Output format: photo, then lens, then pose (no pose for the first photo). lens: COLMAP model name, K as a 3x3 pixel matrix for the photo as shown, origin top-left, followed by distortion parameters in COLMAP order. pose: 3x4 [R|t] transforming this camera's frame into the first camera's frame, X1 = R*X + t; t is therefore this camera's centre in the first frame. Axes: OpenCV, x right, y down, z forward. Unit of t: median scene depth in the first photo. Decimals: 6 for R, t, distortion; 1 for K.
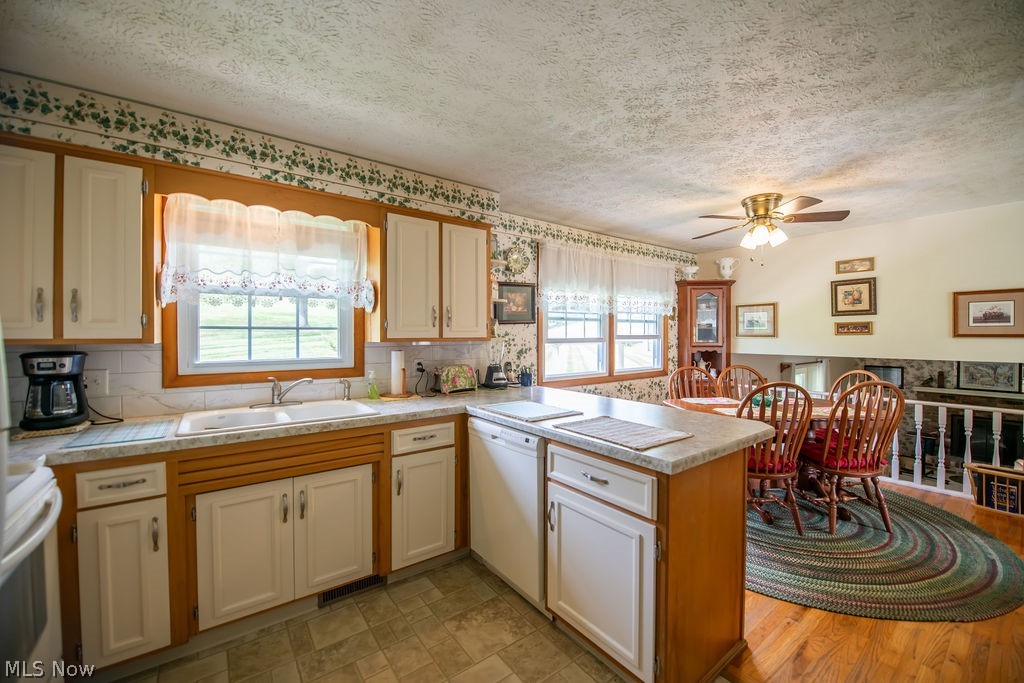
lens RADIAL K [[406.2, 0, 513.8], [0, 406.2, 337.1], [0, 0, 1]] dist [-0.014352, -0.003951]
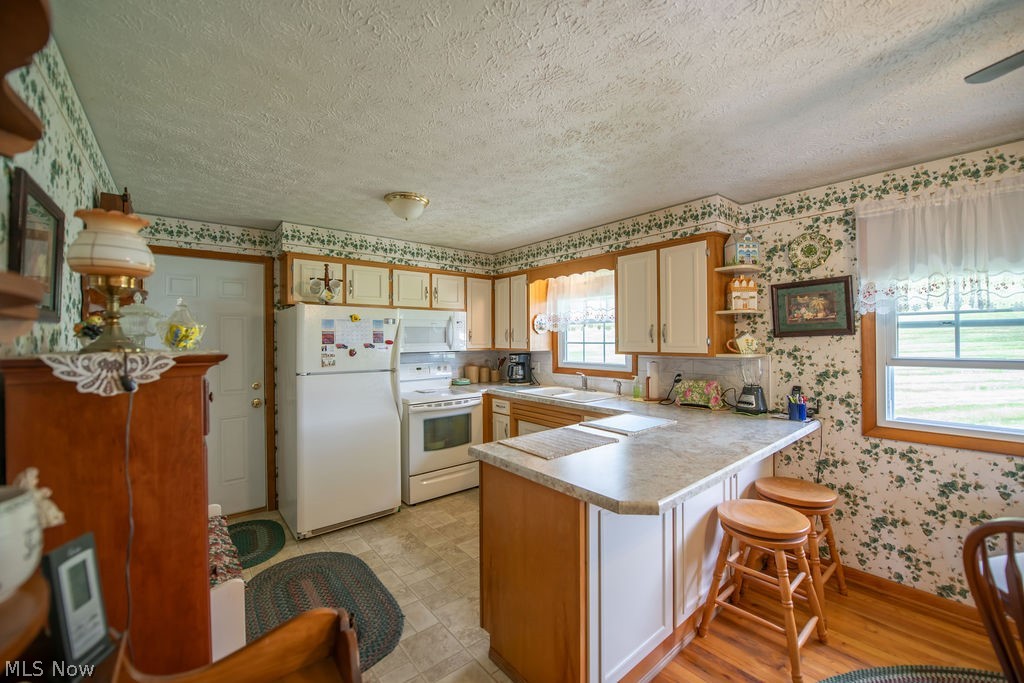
lens RADIAL K [[406.2, 0, 513.8], [0, 406.2, 337.1], [0, 0, 1]] dist [-0.014352, -0.003951]
pose [[0.045296, -0.004268, -0.998964, 0.994732], [-0.000411, 0.999991, -0.004291, -0.038104], [0.998974, 0.000605, 0.045294, 0.594018]]
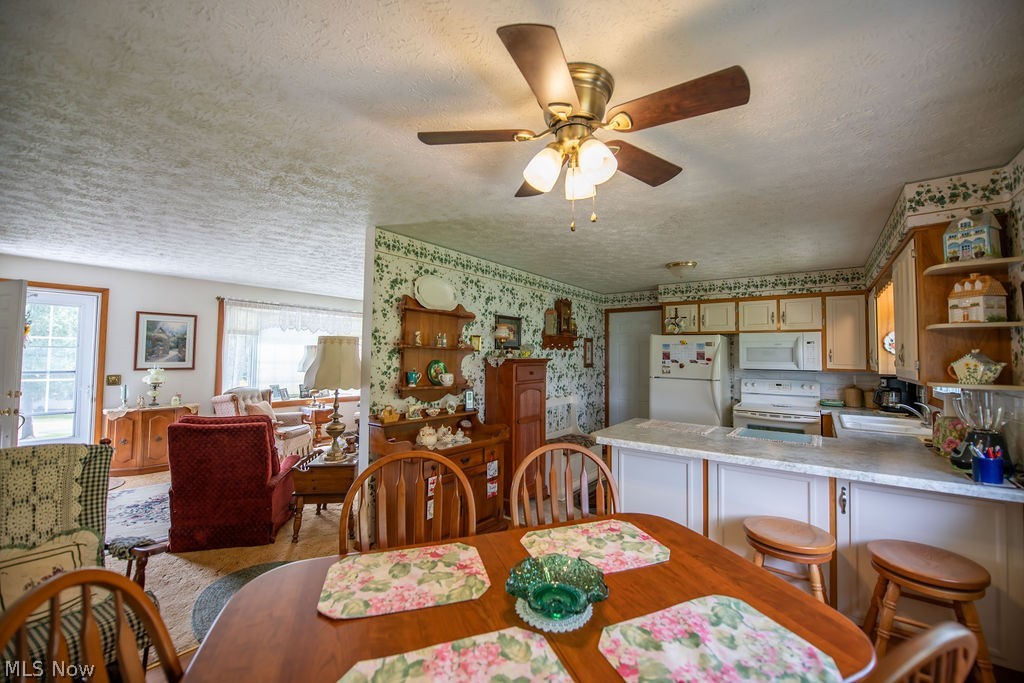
lens RADIAL K [[406.2, 0, 513.8], [0, 406.2, 337.1], [0, 0, 1]] dist [-0.014352, -0.003951]
pose [[-0.960162, -0.024208, -0.278394, 0.997786], [-0.014310, 0.999193, -0.037532, -0.046463], [0.279078, -0.032053, -0.959733, 1.750880]]
